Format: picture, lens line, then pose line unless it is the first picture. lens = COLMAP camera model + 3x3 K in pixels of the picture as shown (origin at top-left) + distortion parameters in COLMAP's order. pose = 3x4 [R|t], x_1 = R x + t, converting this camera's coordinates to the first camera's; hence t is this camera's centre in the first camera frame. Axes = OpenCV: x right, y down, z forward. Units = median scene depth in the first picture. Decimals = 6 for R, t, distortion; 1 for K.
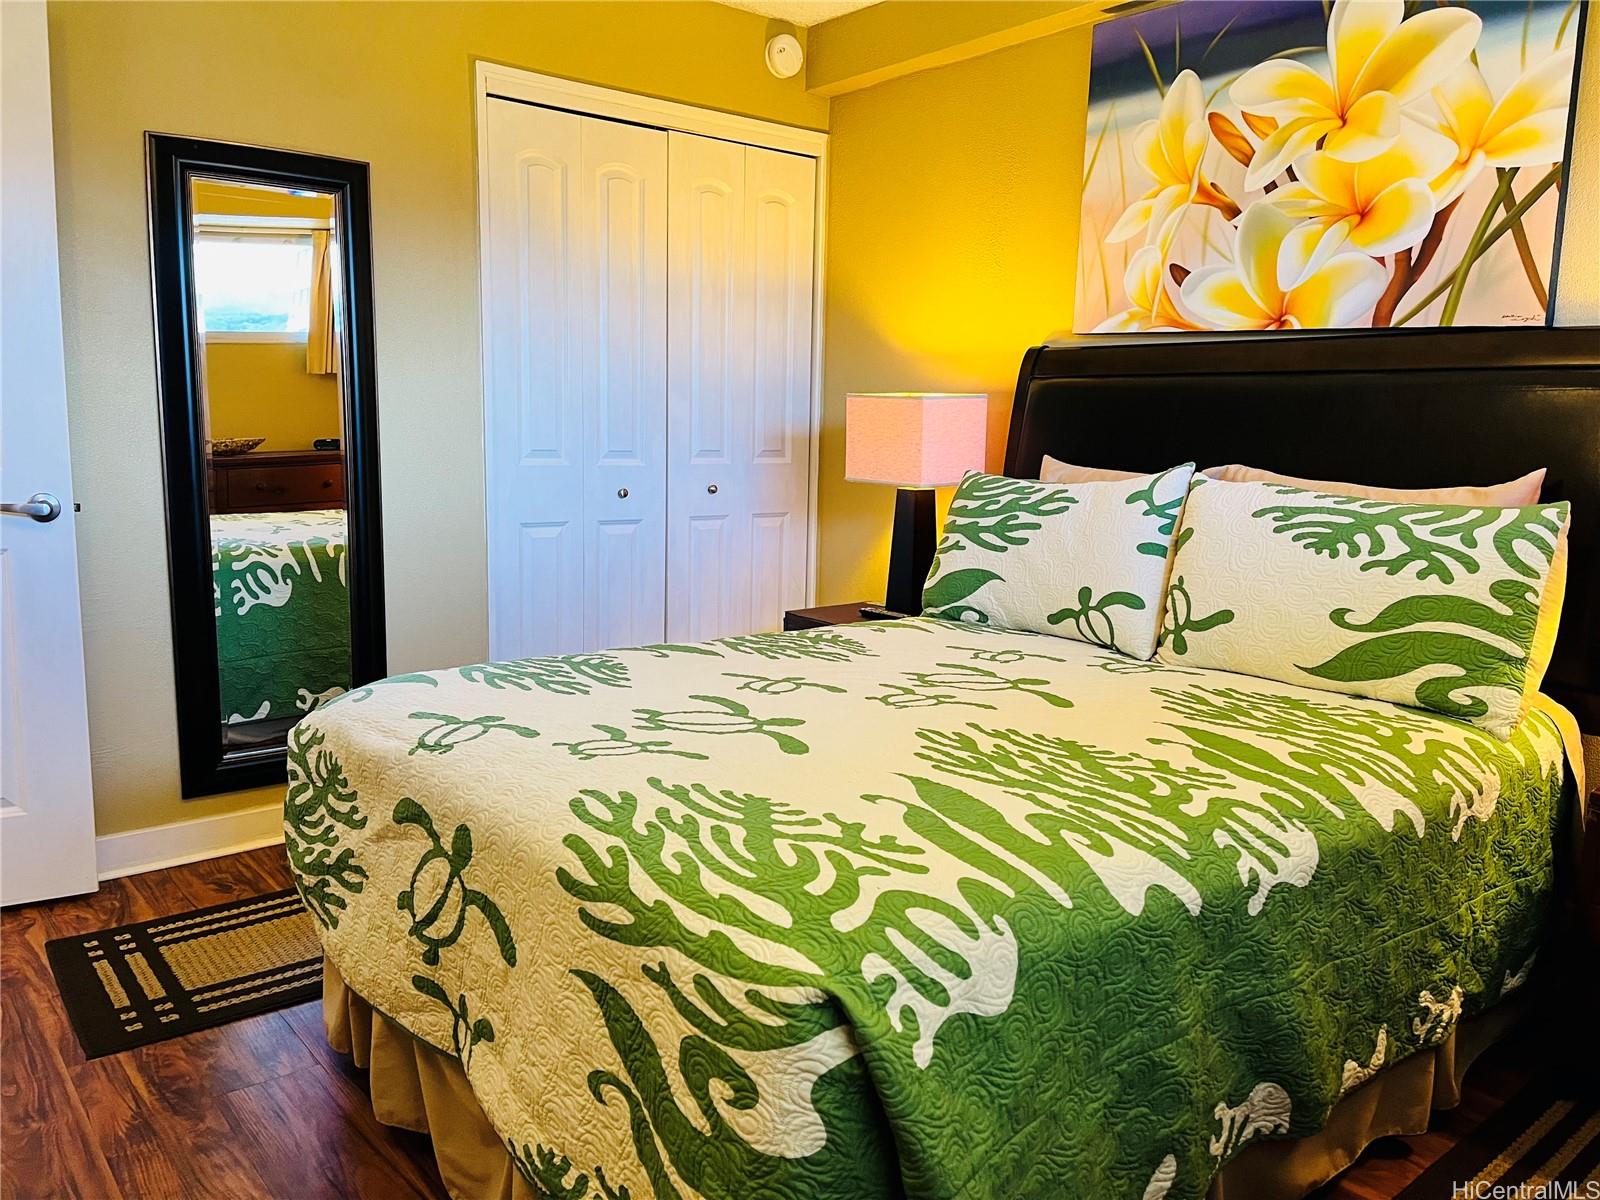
lens RADIAL K [[1208.2, 0, 799.8], [0, 1208.2, 581.8], [0, 0, 1]] dist [0.084883, -0.127515]
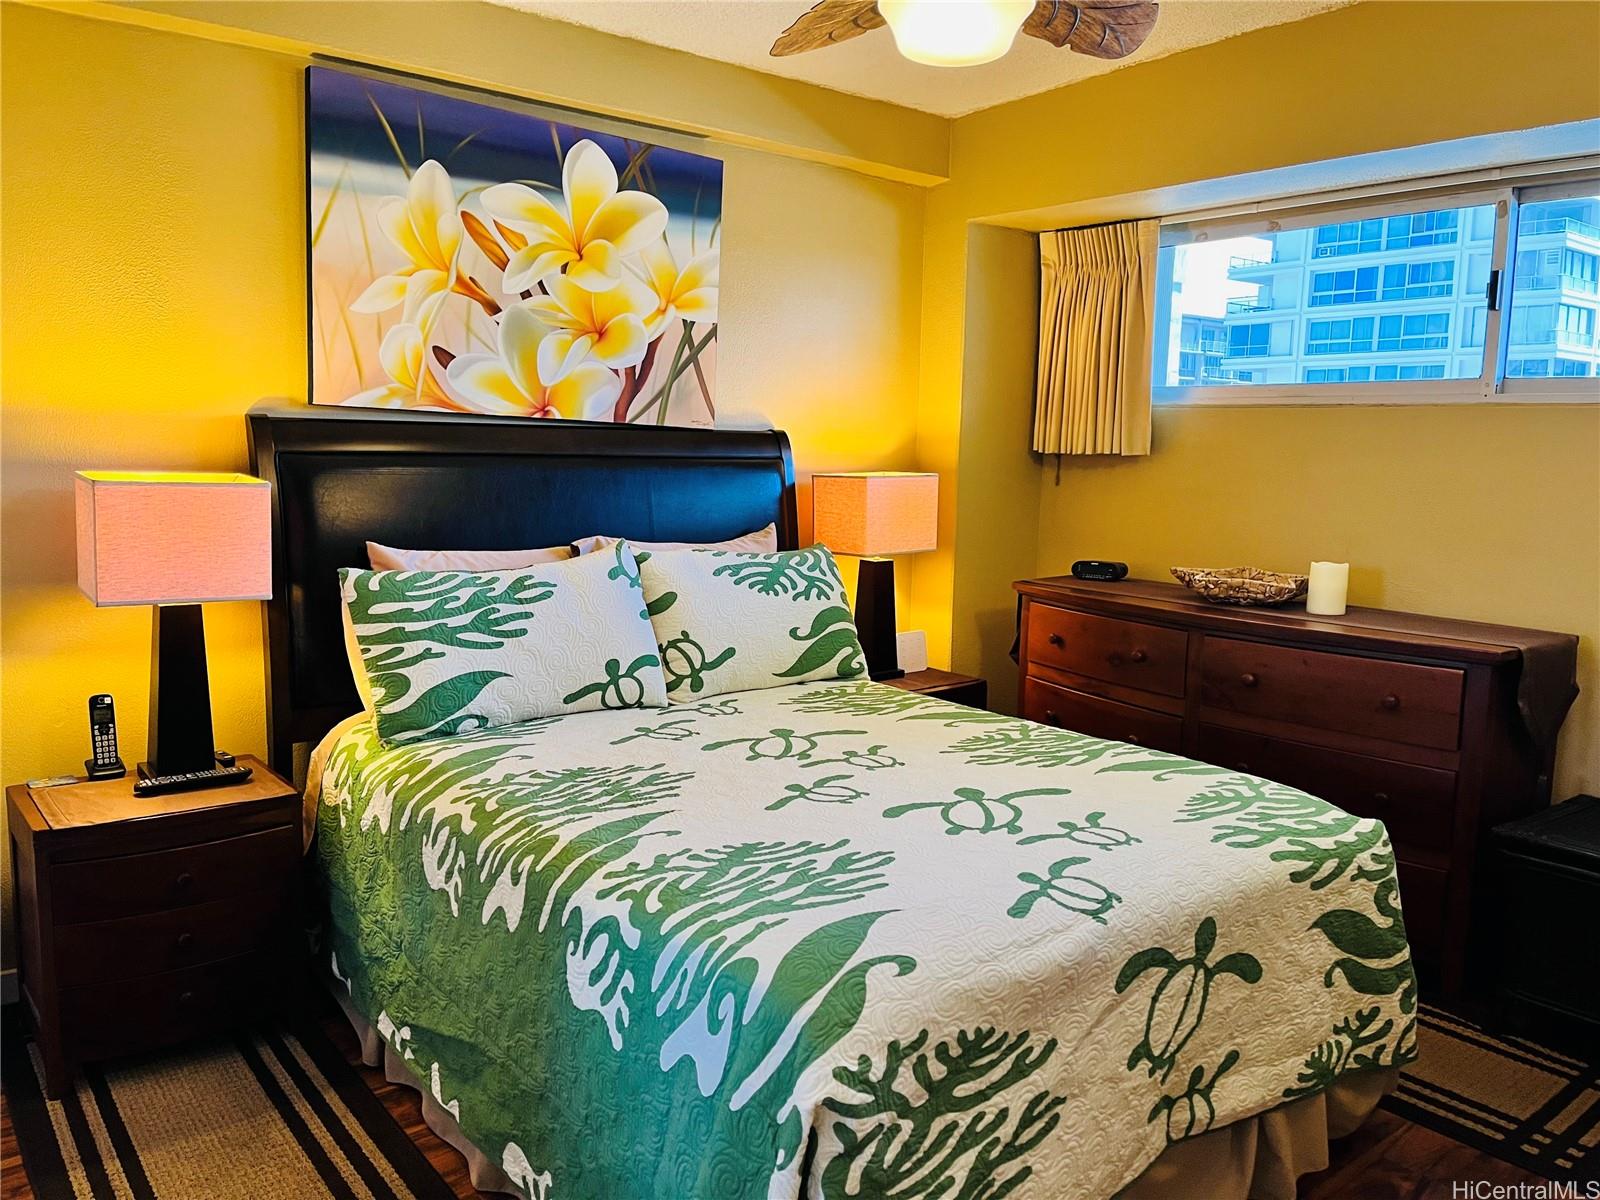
lens RADIAL K [[1208.2, 0, 799.8], [0, 1208.2, 581.8], [0, 0, 1]] dist [0.084883, -0.127515]
pose [[0.010900, -0.139114, 0.990216, -0.847467], [0.114319, 0.983956, 0.136976, -0.197457], [-0.993384, 0.111708, 0.026629, 0.798845]]
